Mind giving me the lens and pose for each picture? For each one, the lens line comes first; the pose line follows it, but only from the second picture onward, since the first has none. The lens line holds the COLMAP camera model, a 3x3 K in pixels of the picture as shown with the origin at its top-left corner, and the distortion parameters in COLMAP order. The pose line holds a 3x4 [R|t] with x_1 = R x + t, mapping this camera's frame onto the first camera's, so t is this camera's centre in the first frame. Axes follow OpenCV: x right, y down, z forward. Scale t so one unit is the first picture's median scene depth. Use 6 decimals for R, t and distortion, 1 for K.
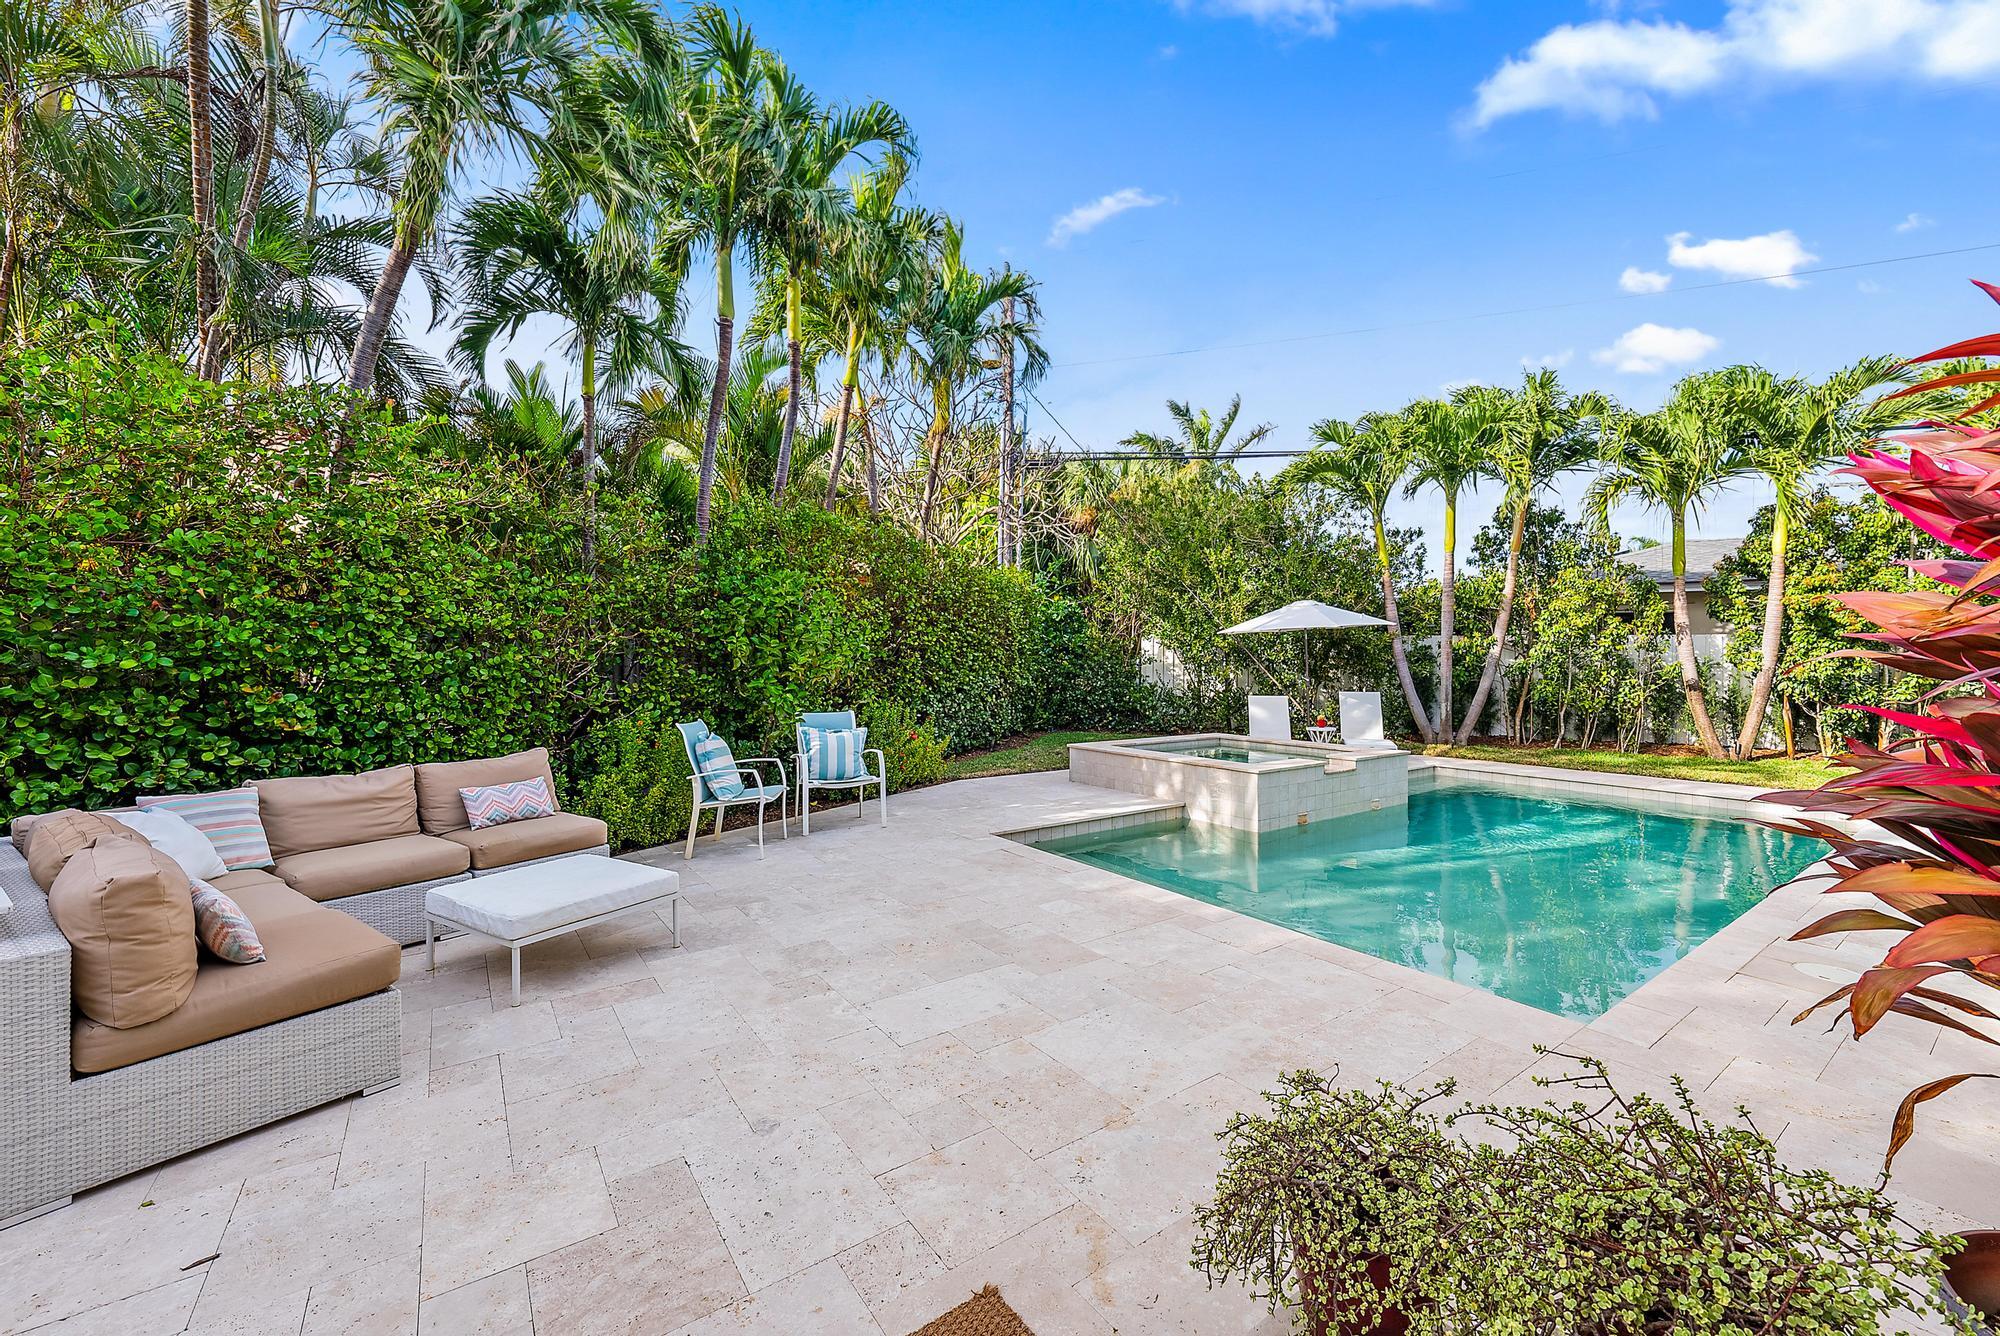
lens RADIAL K [[780.4, 0, 1000.3], [0, 780.4, 662.9], [0, 0, 1]] dist [-0.001717, -0.000324]
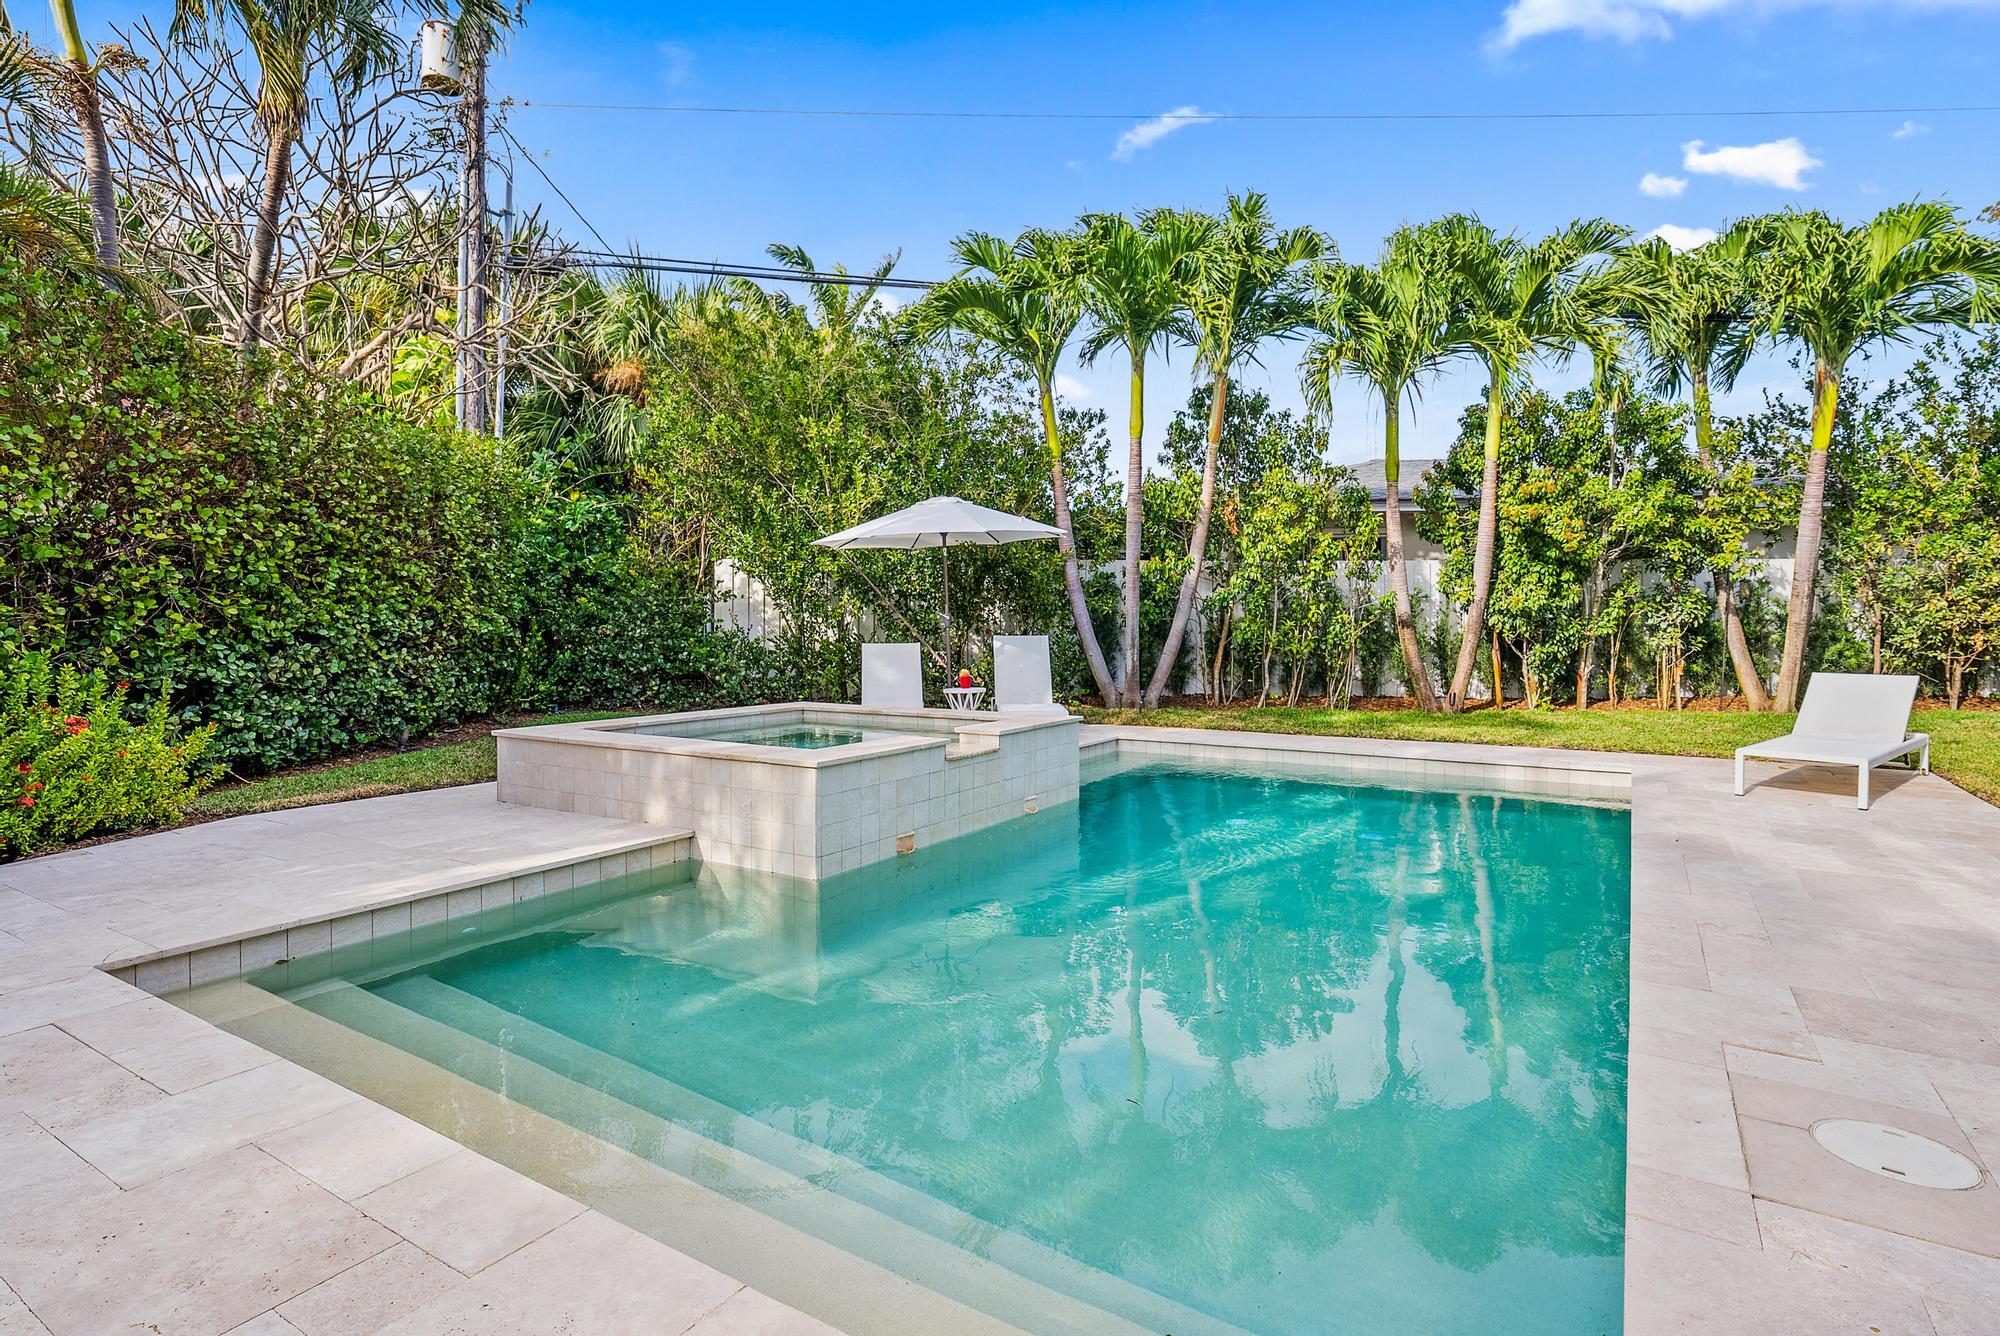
lens RADIAL K [[1016.4, 0, 1000.1], [0, 1016.4, 658.5], [0, 0, 1]] dist [0.002810, -0.000007]
pose [[0.924999, -0.018752, 0.379507, 0.105078], [0.005984, 0.999377, 0.034796, 0.025710], [-0.379923, -0.029915, 0.924534, 0.183246]]
